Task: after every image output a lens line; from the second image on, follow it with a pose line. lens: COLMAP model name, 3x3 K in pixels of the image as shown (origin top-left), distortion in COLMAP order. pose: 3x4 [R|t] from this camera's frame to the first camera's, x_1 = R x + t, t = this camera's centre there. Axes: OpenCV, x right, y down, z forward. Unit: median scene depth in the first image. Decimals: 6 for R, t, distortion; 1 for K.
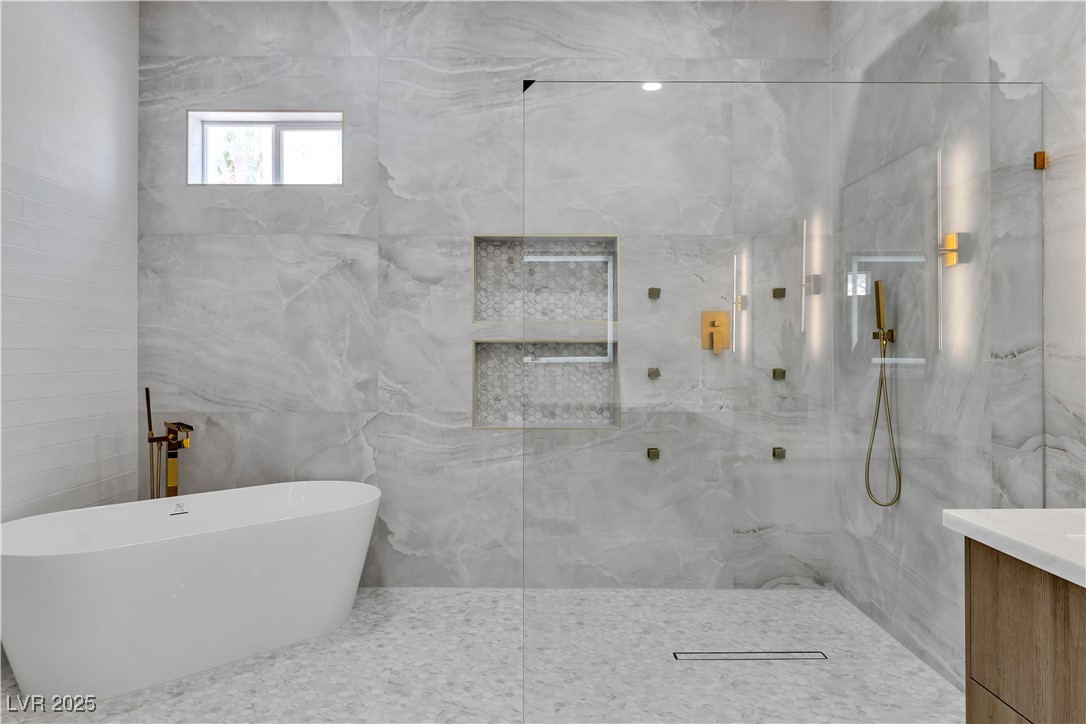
lens RADIAL K [[681.5, 0, 543.4], [0, 681.5, 337.1], [0, 0, 1]] dist [-0.001325, -0.000955]
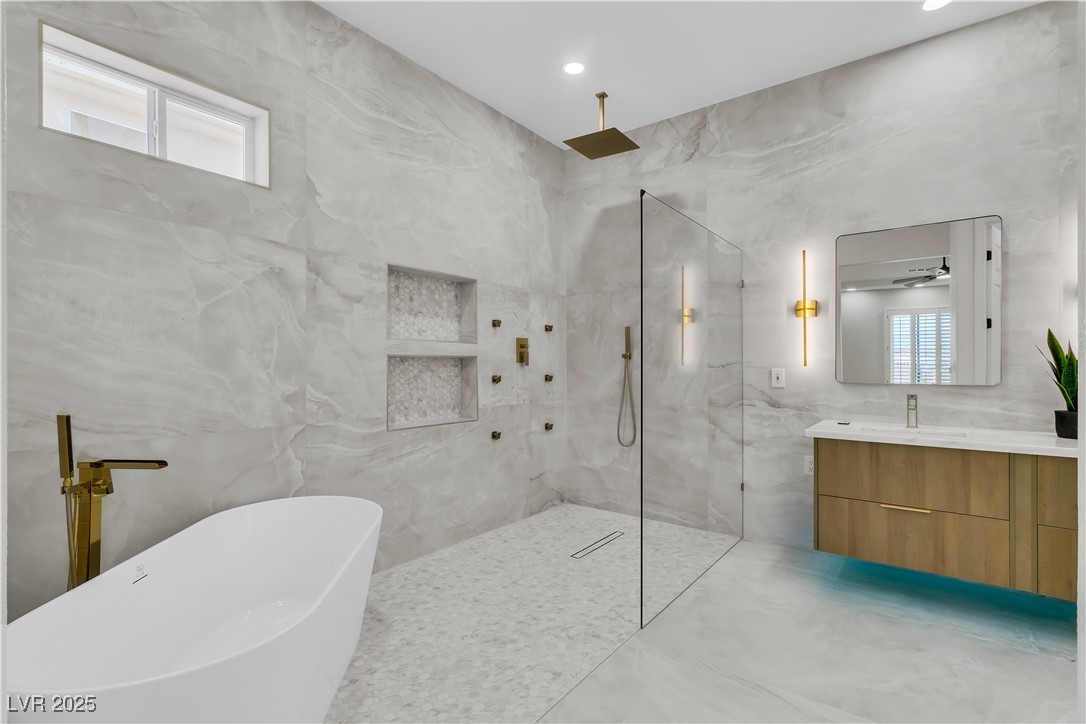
lens RADIAL K [[502.0, 0, 540.5], [0, 502.0, 353.1], [0, 0, 1]] dist [-0.000446, -0.000073]
pose [[0.619882, 0.018467, 0.784477, -0.609837], [-0.018683, 0.999787, -0.008773, 0.005365], [-0.784472, -0.009218, 0.620095, 0.271539]]
